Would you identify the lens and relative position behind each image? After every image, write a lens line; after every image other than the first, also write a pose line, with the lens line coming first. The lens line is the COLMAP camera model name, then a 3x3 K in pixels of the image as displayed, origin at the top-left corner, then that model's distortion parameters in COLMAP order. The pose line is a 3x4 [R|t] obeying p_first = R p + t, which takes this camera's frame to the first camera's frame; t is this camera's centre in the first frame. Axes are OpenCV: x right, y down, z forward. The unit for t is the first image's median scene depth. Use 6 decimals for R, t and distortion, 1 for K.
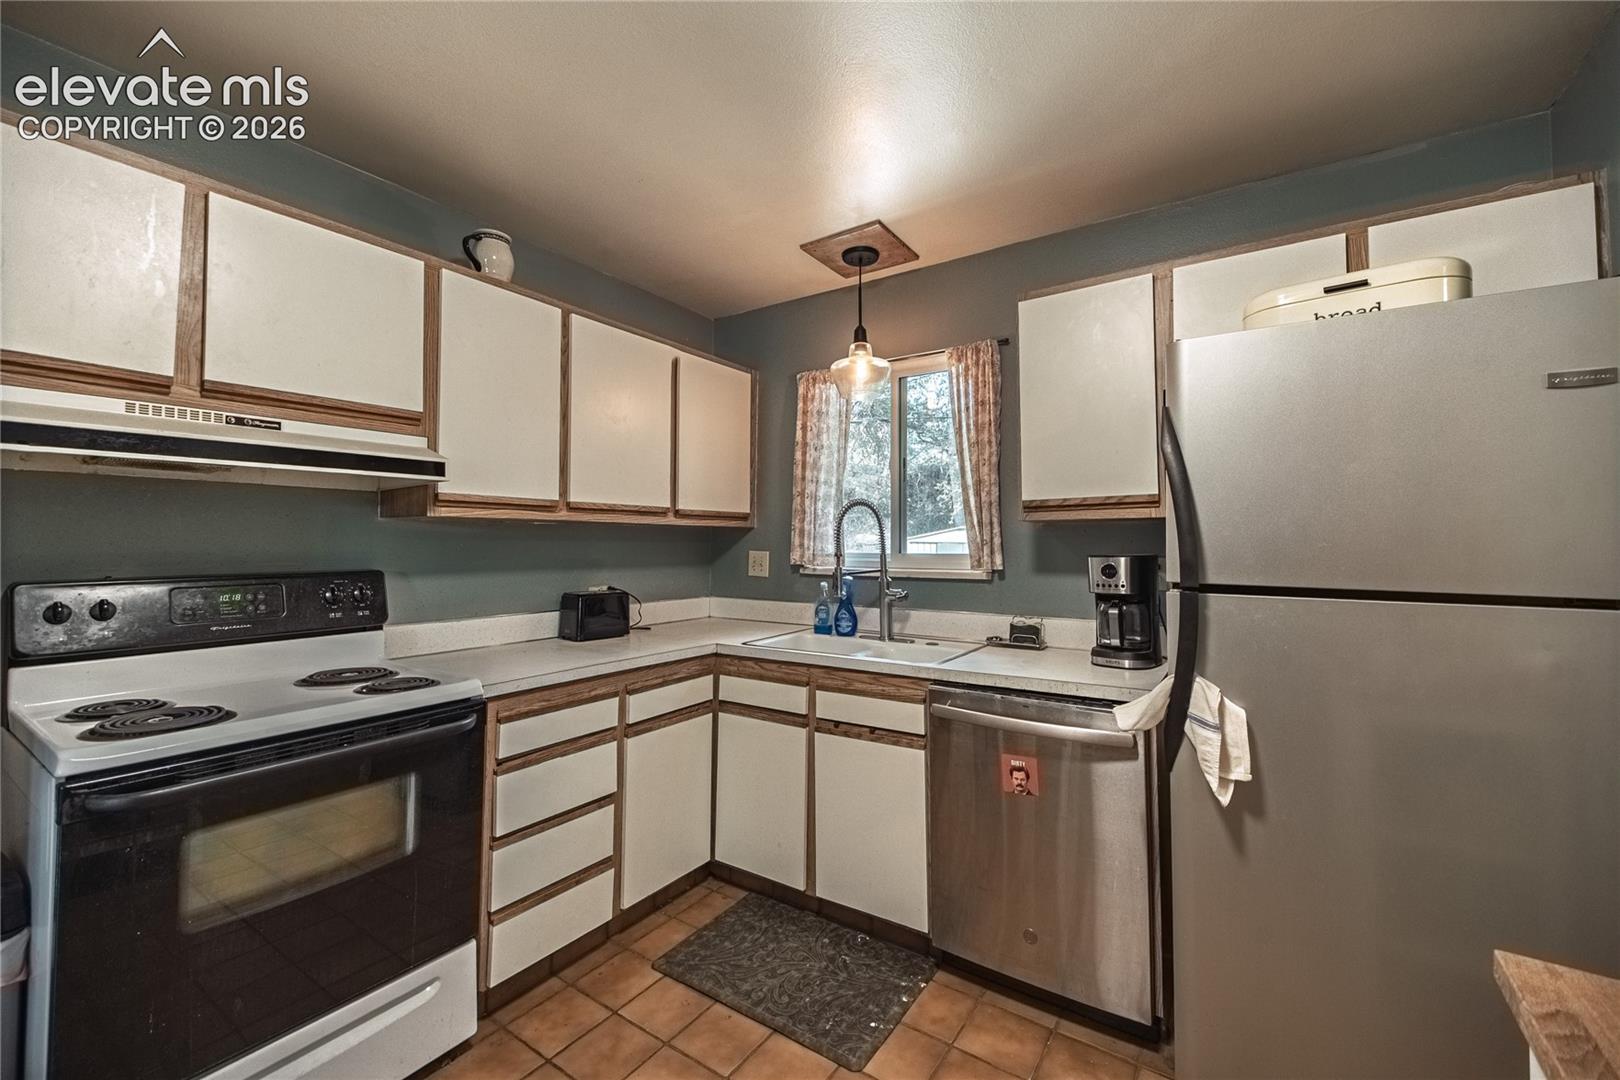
lens RADIAL K [[670.2, 0, 799.0], [0, 670.2, 517.7], [0, 0, 1]] dist [0.037867, -0.021596]
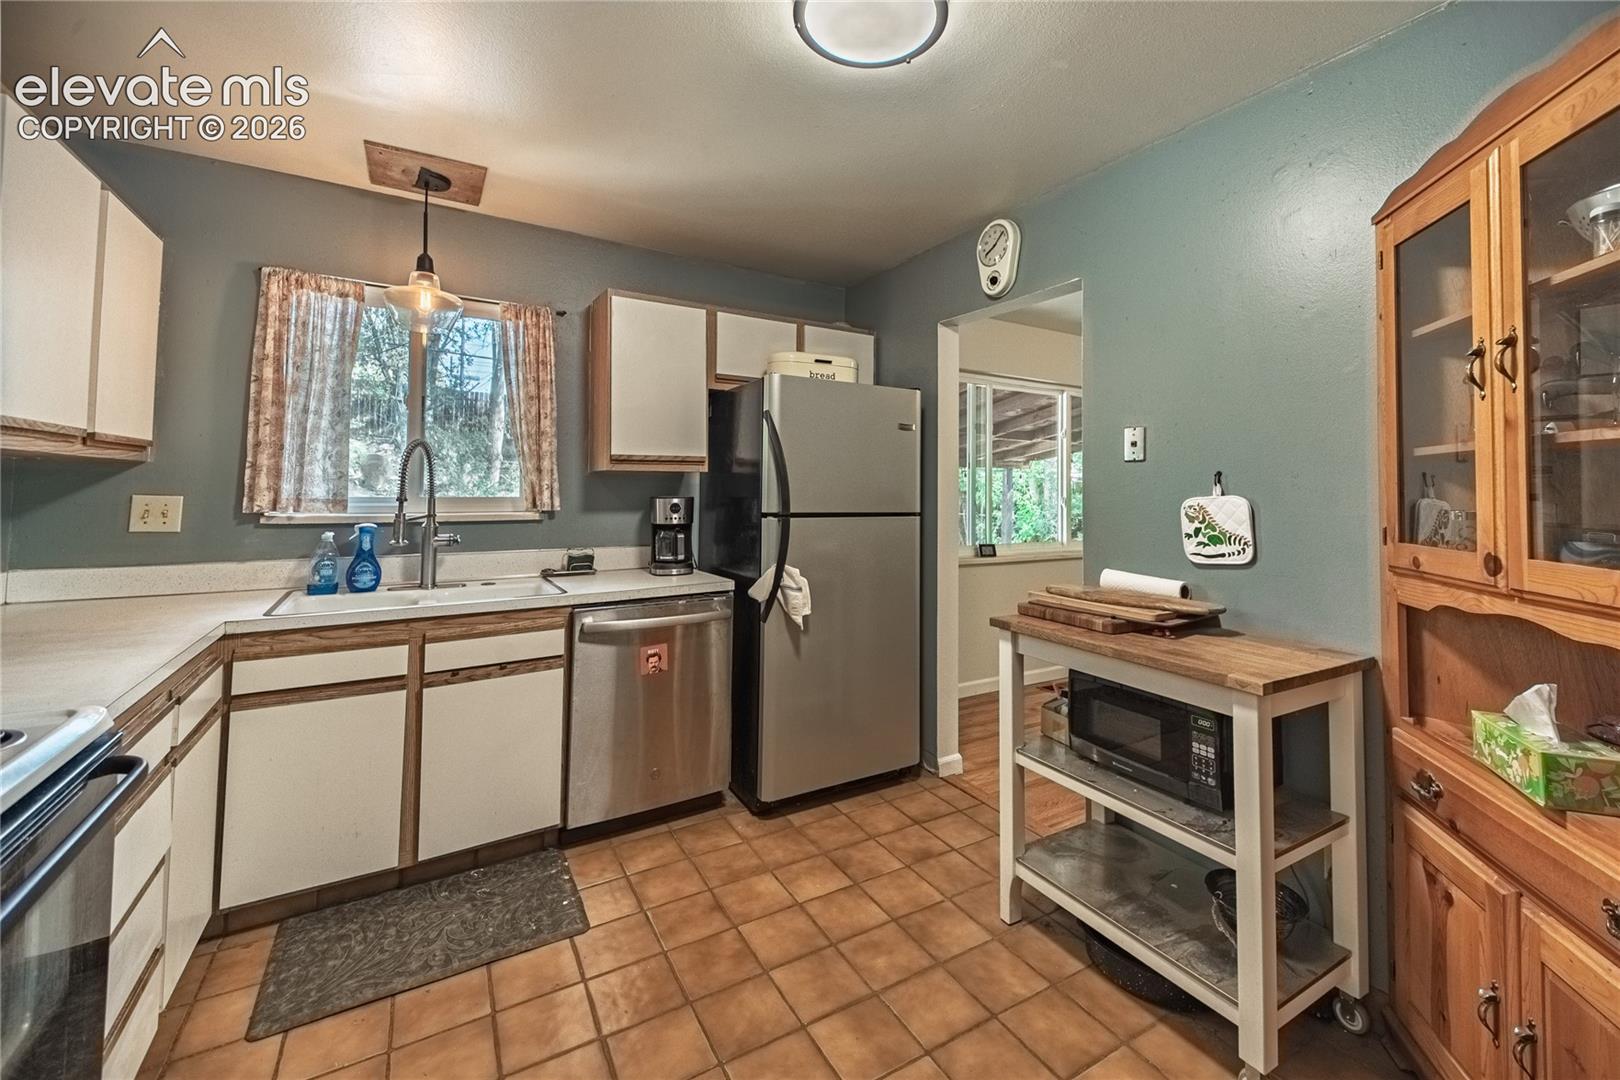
lens RADIAL K [[662.9, 0, 838.9], [0, 662.9, 463.3], [0, 0, 1]] dist [0.032503, -0.015445]
pose [[0.408244, 0.036948, 0.912125, -0.611042], [-0.044926, 0.998783, -0.020351, -0.002217], [-0.911767, -0.032670, 0.409407, 0.100210]]
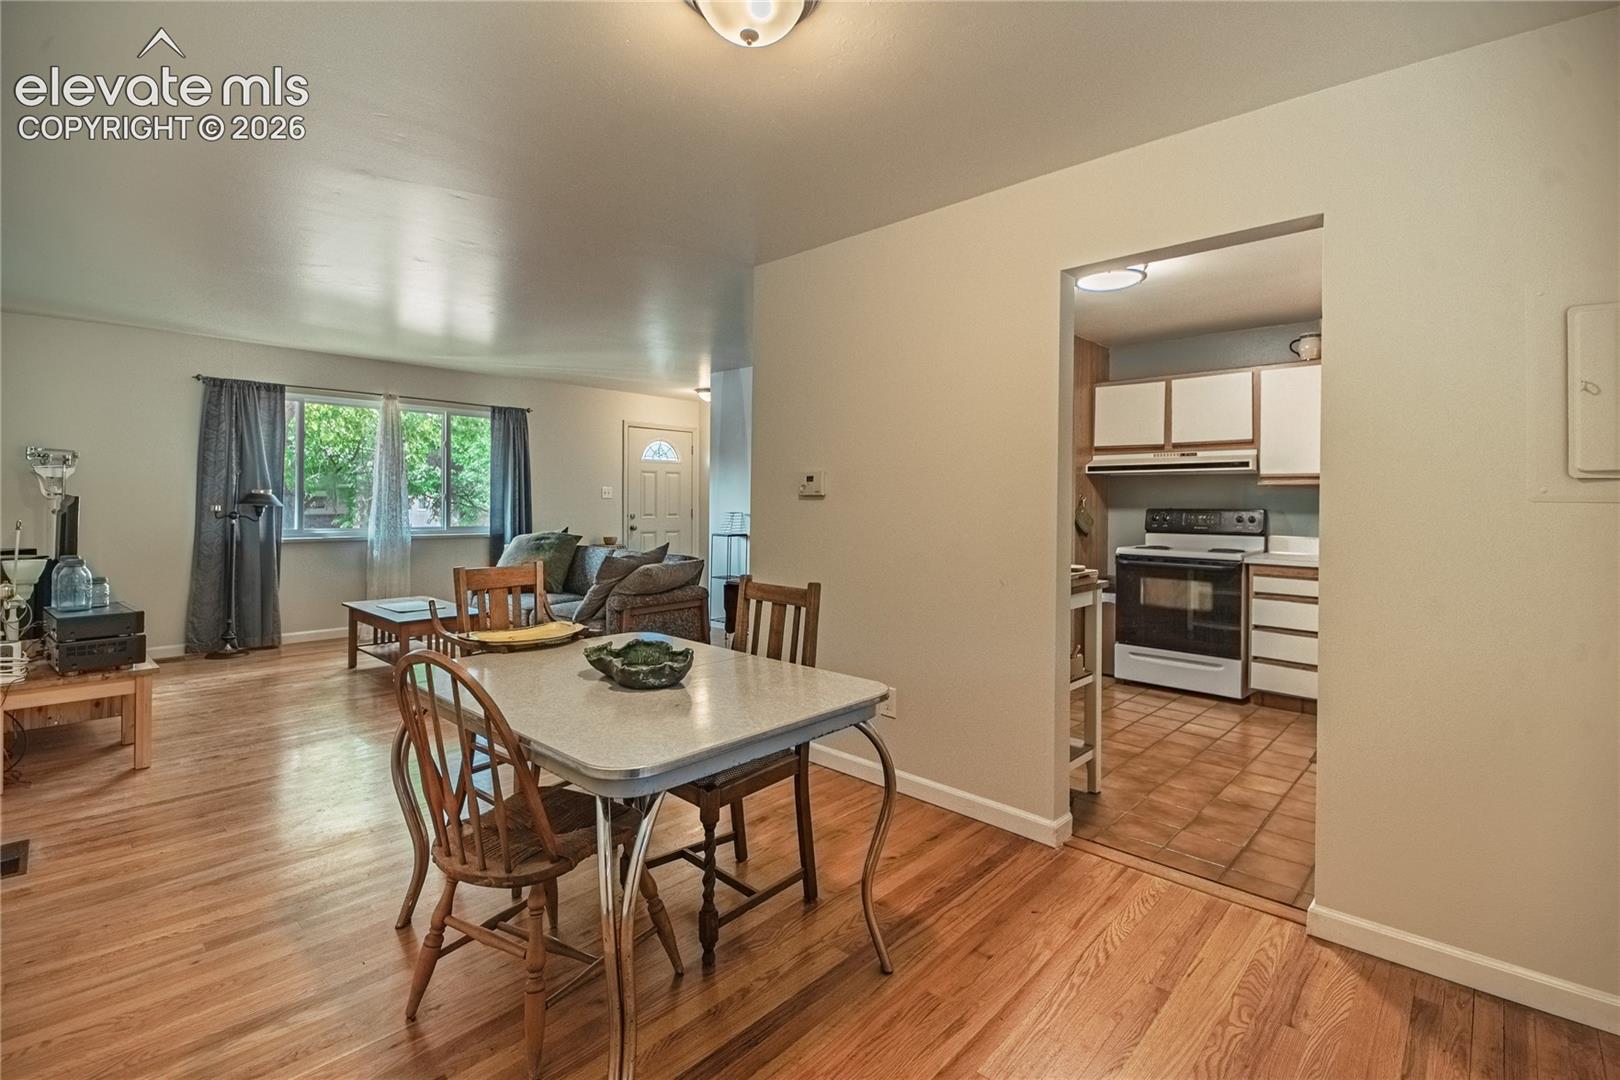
lens RADIAL K [[628.9, 0, 867.9], [0, 628.9, 500.1], [0, 0, 1]] dist [-0.001961, -0.000407]
pose [[-0.113630, -0.001043, -0.993523, 1.479321], [0.030811, 0.999515, -0.004574, 0.016381], [0.993045, -0.031131, -0.113543, -0.032404]]
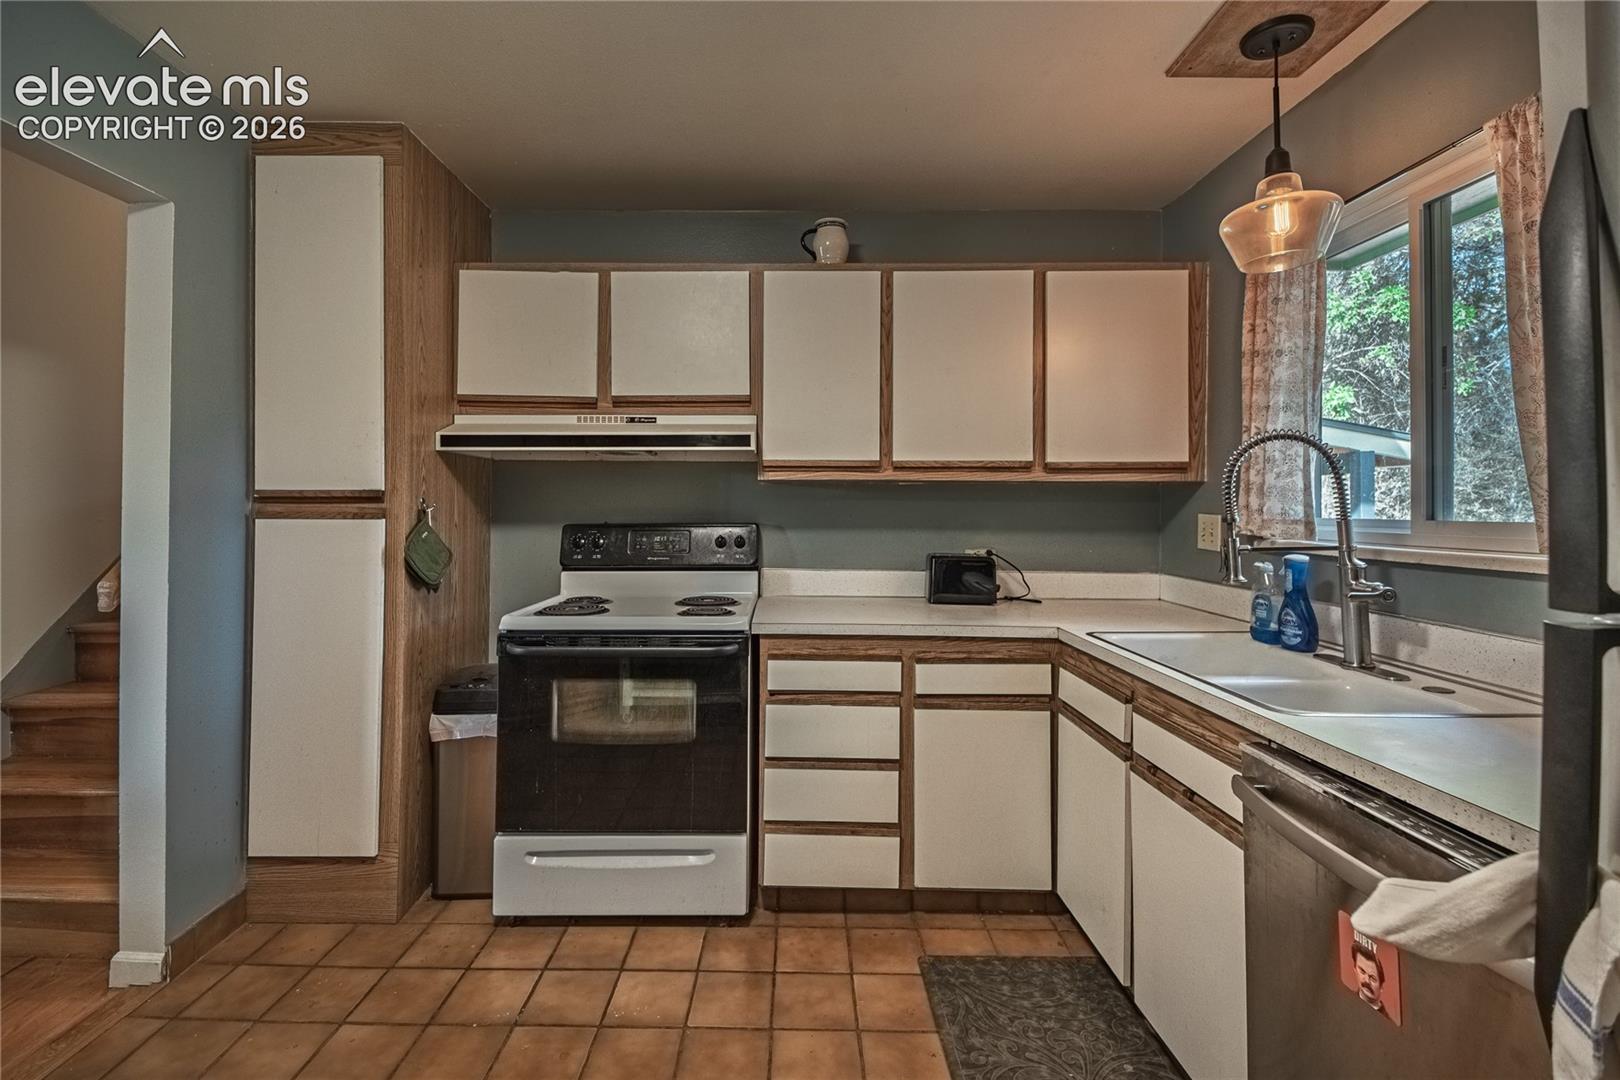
lens RADIAL K [[665.2, 0, 746.8], [0, 665.2, 494.9], [0, 0, 1]] dist [0.030206, -0.017042]
pose [[0.552427, -0.013392, -0.833454, 0.393827], [0.028753, 0.999582, 0.002997, 0.018730], [0.833065, -0.025620, 0.552581, 0.291159]]
